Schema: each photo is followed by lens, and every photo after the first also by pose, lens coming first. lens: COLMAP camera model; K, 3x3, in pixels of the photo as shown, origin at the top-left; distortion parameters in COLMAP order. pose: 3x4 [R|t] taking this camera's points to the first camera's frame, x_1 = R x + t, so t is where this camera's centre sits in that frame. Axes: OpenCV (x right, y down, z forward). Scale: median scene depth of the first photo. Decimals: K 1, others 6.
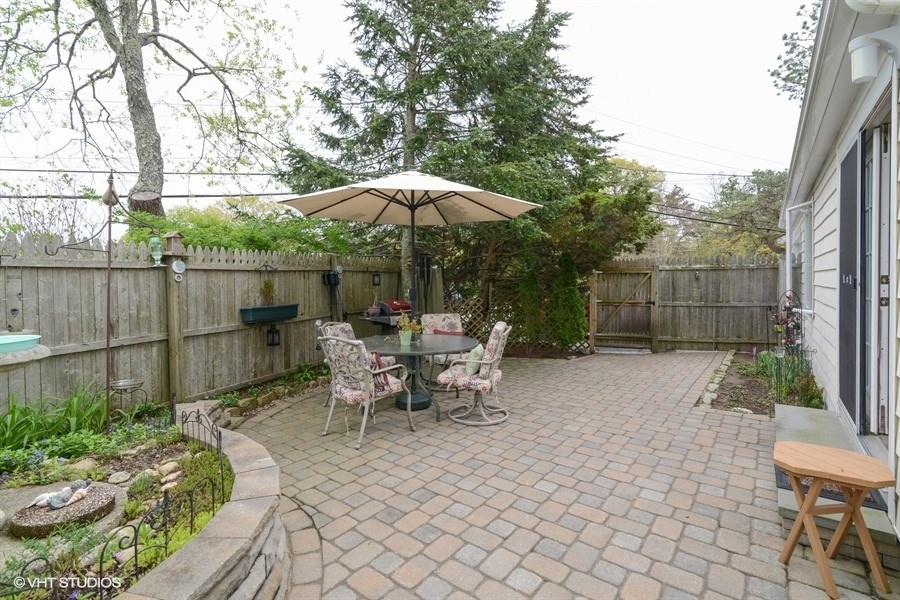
lens RADIAL K [[418.5, 0, 444.3], [0, 418.5, 288.9], [0, 0, 1]] dist [-0.022359, 0.000060]
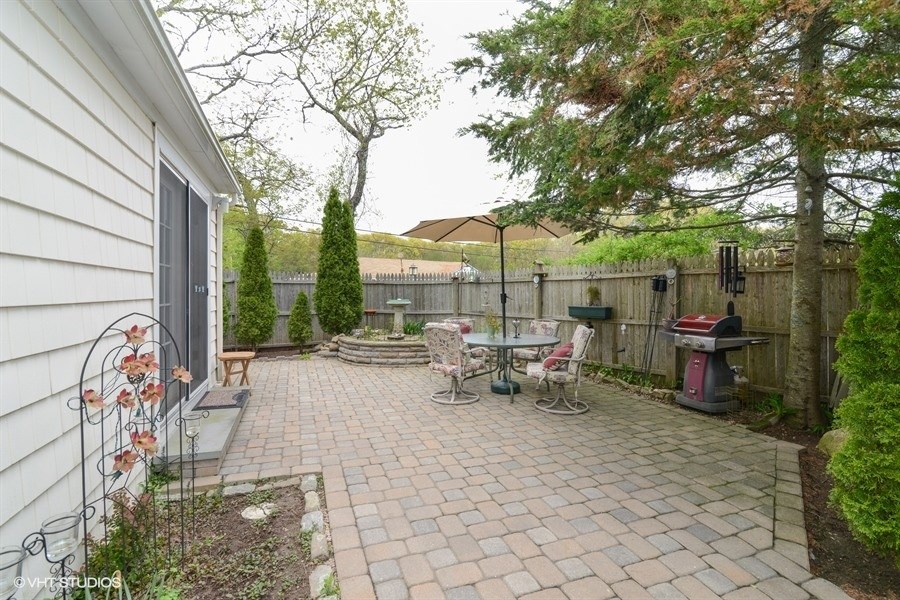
lens RADIAL K [[418.5, 0, 444.3], [0, 418.5, 288.9], [0, 0, 1]] dist [-0.022359, 0.000060]
pose [[-0.530736, 0.009915, -0.847479, 1.005798], [-0.007608, 0.999836, 0.016461, -0.034244], [0.847503, 0.015184, -0.530573, 1.432536]]
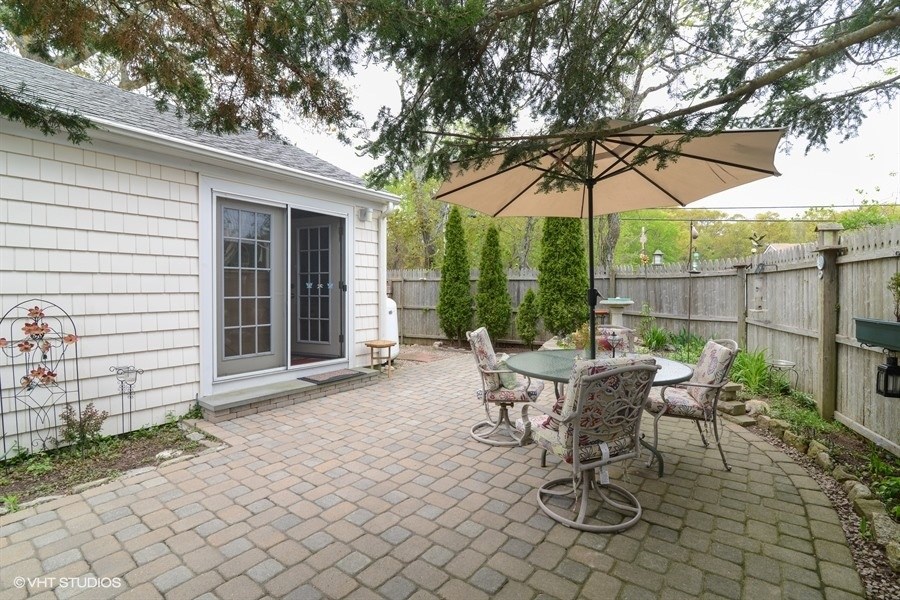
lens RADIAL K [[418.5, 0, 444.3], [0, 418.5, 288.9], [0, 0, 1]] dist [-0.022359, 0.000060]
pose [[-0.999750, 0.015497, -0.016128, 0.193661], [0.015236, 0.999753, 0.016170, -0.018974], [0.016375, 0.015920, -0.999739, 1.659155]]
